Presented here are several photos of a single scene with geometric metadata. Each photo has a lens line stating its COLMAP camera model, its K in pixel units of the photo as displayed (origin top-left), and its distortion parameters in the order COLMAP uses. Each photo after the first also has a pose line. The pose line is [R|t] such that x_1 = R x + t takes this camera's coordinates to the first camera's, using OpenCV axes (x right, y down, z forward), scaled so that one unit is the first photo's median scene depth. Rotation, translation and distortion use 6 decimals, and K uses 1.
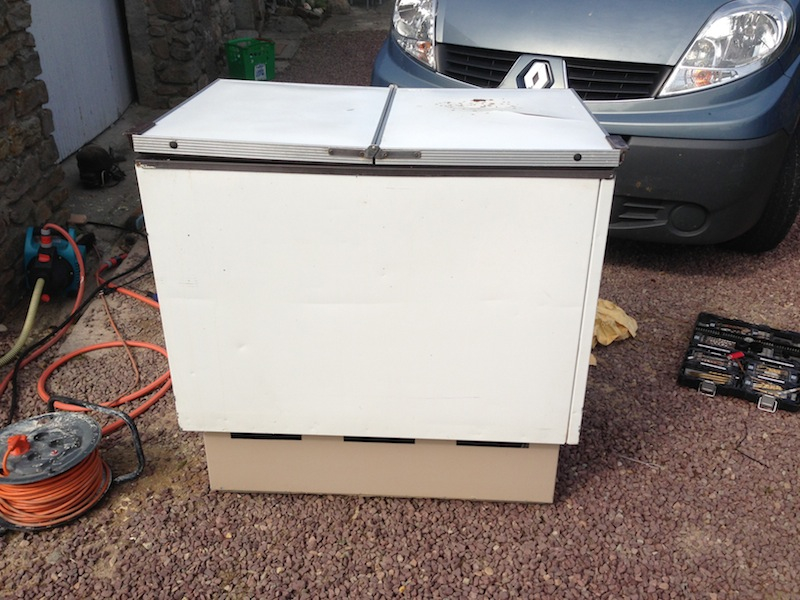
lens RADIAL K [[675.9, 0, 400.0], [0, 675.9, 300.0], [0, 0, 1]] dist [0.121970, -0.208623]
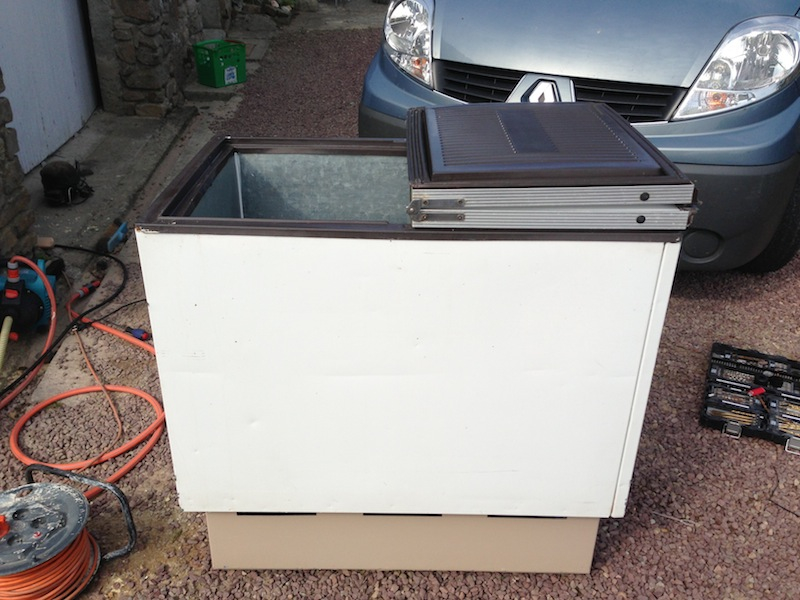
lens RADIAL K [[675.9, 0, 400.0], [0, 675.9, 300.0], [0, 0, 1]] dist [0.121970, -0.208623]
pose [[0.998609, -0.015608, 0.050365, -0.054241], [0.015113, 0.999834, 0.010193, -0.063519], [-0.050516, -0.009417, 0.998679, 0.067278]]
